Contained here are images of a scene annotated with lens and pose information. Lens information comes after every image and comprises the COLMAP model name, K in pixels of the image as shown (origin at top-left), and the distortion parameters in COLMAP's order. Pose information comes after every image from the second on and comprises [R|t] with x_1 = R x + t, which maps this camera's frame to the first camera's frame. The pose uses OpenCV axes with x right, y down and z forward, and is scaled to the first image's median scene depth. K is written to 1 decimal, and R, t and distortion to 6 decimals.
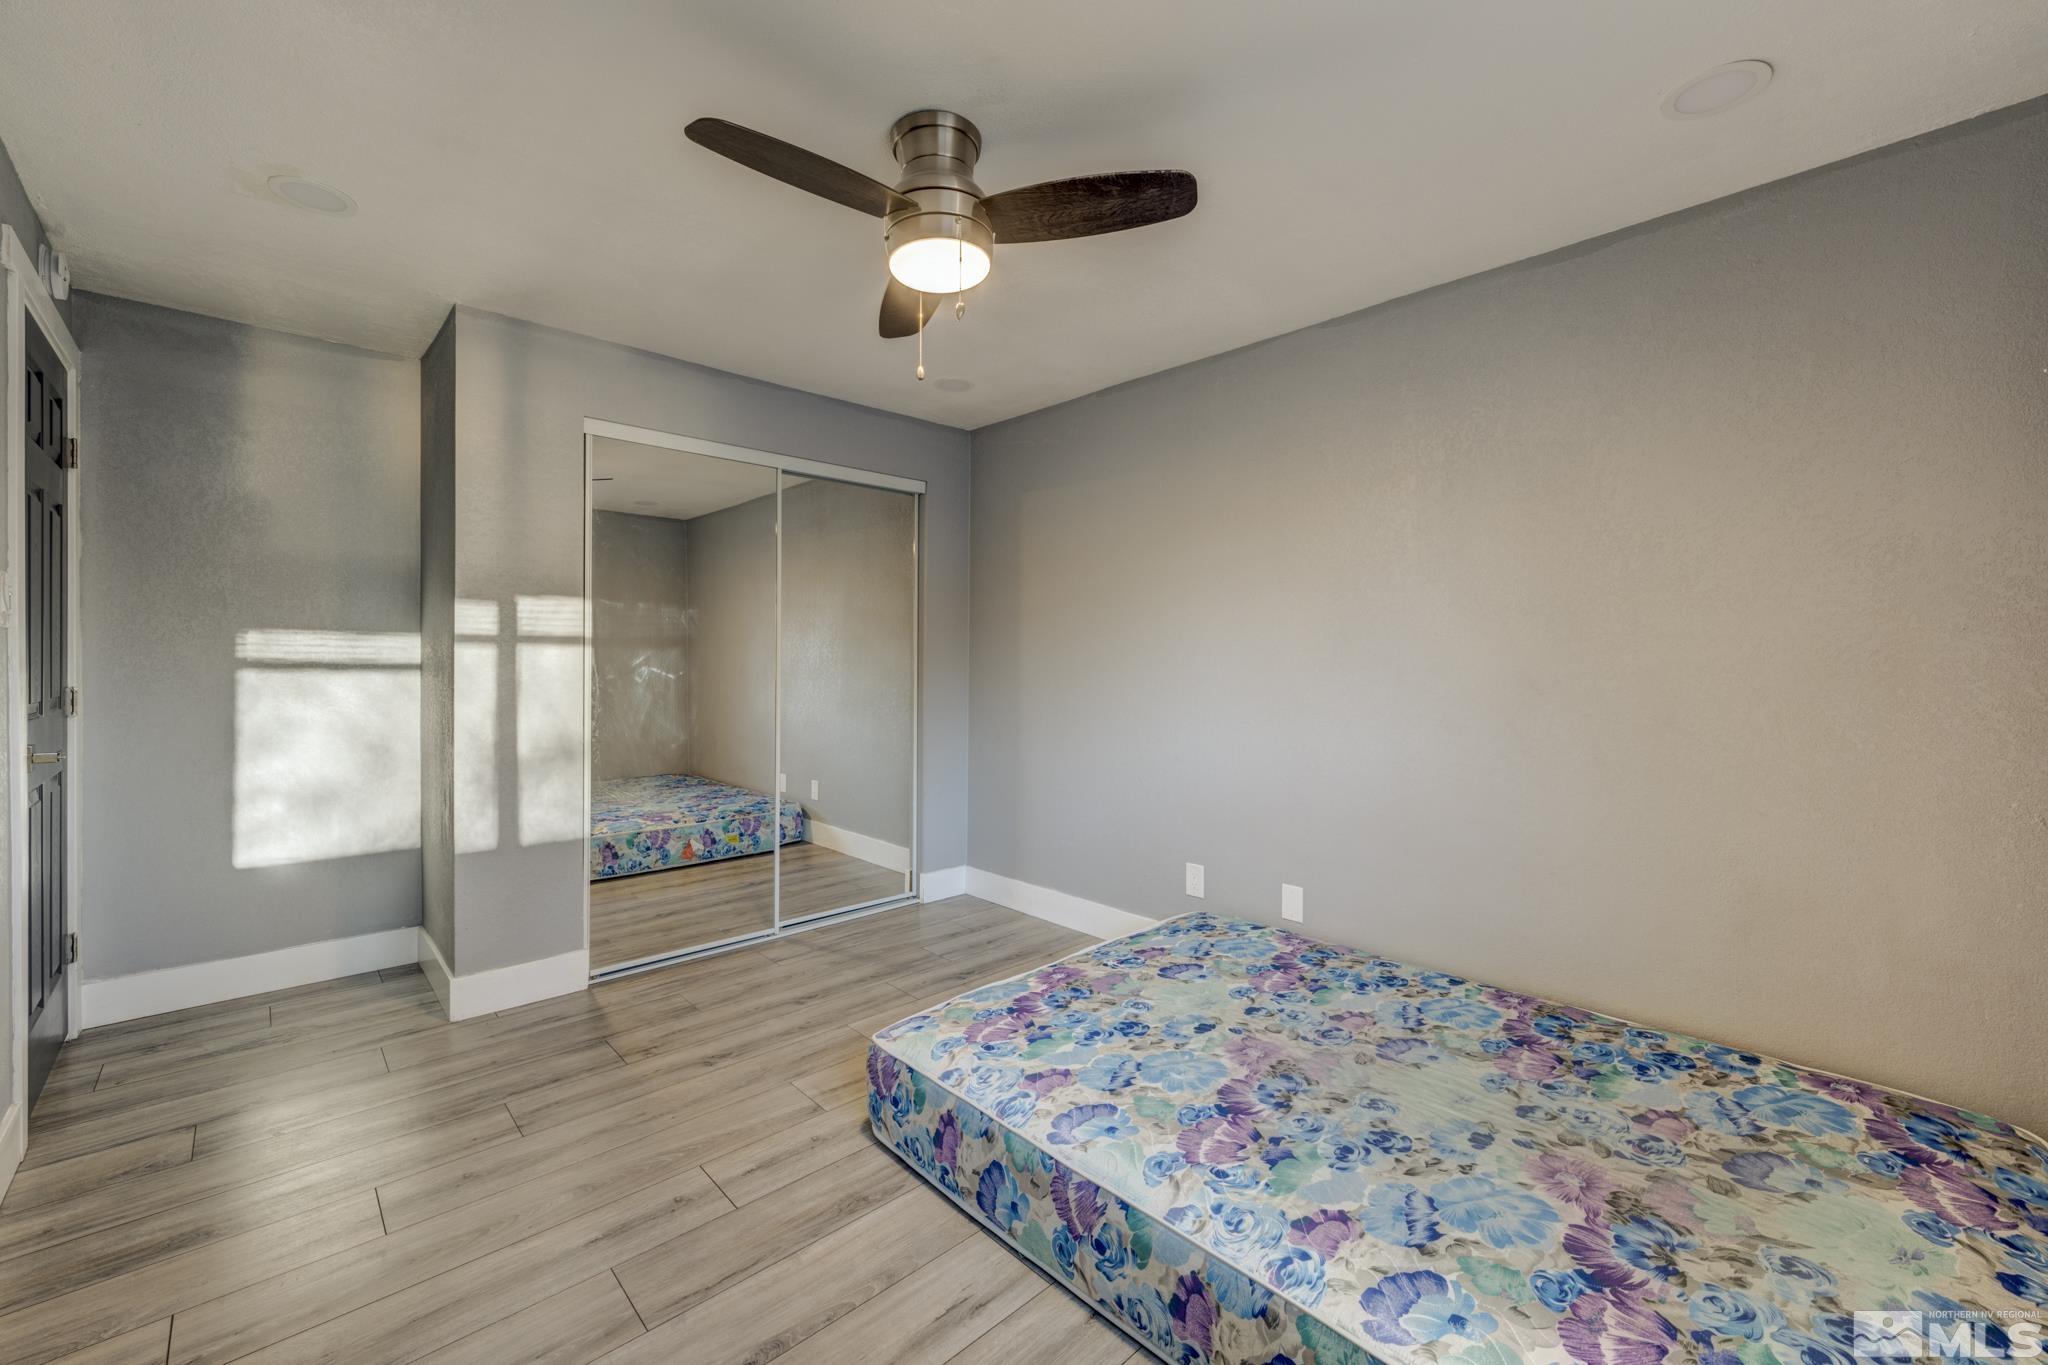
lens RADIAL K [[818.8, 0, 1009.3], [0, 818.8, 671.4], [0, 0, 1]] dist [-0.001709, -0.000449]
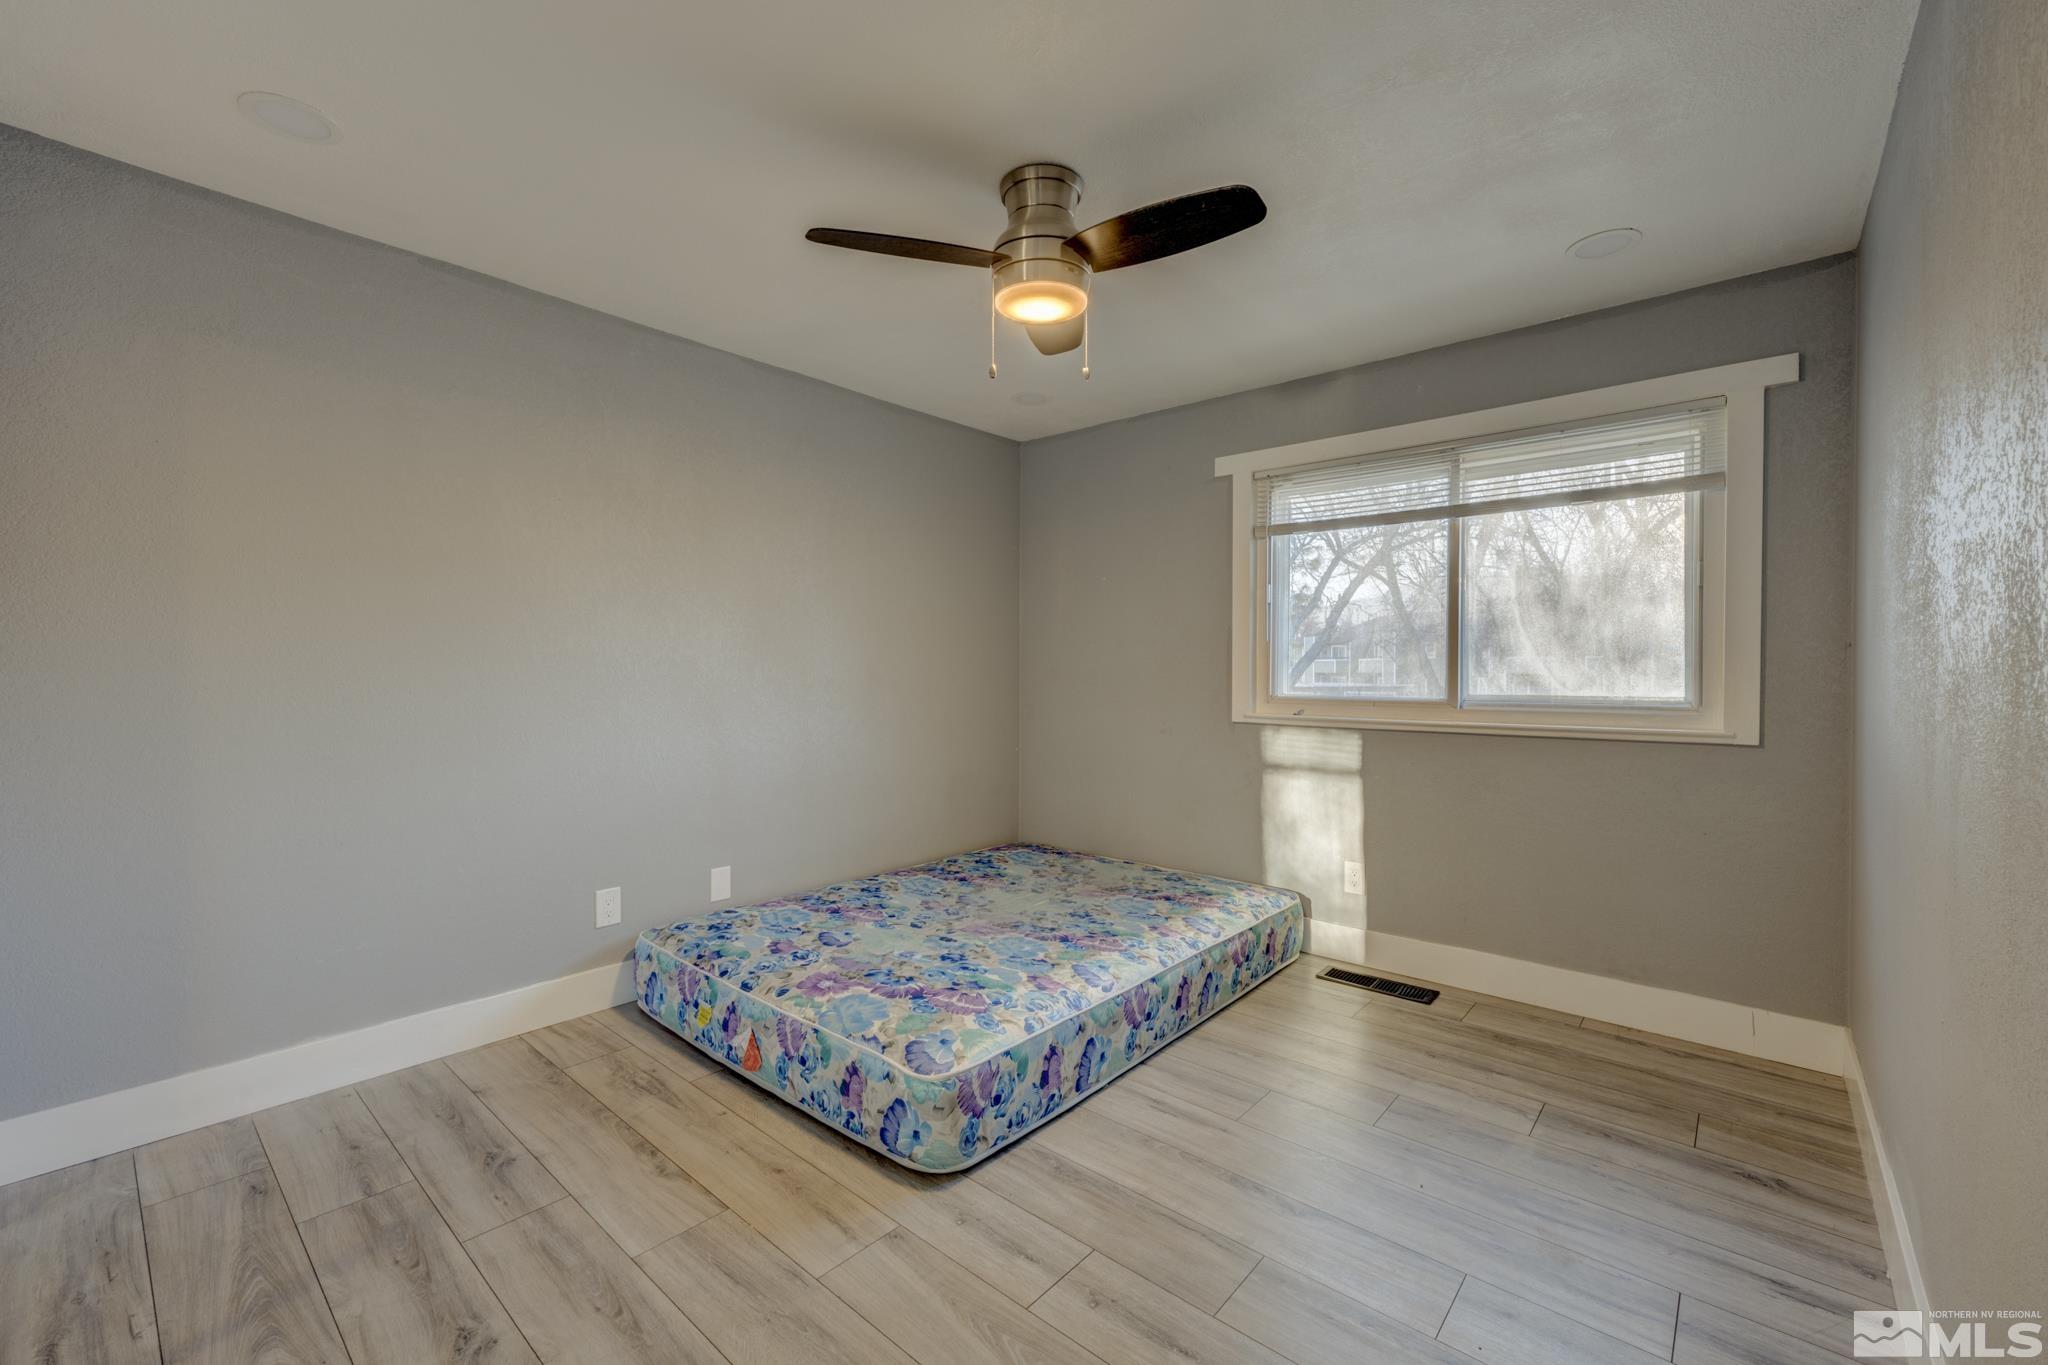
lens RADIAL K [[818.8, 0, 1011.8], [0, 818.8, 676.1], [0, 0, 1]] dist [-0.001709, -0.000449]
pose [[-0.084596, -0.015361, 0.996297, -1.114148], [0.009728, 0.999821, 0.016241, -0.003624], [-0.996368, 0.011066, -0.084431, 1.052265]]
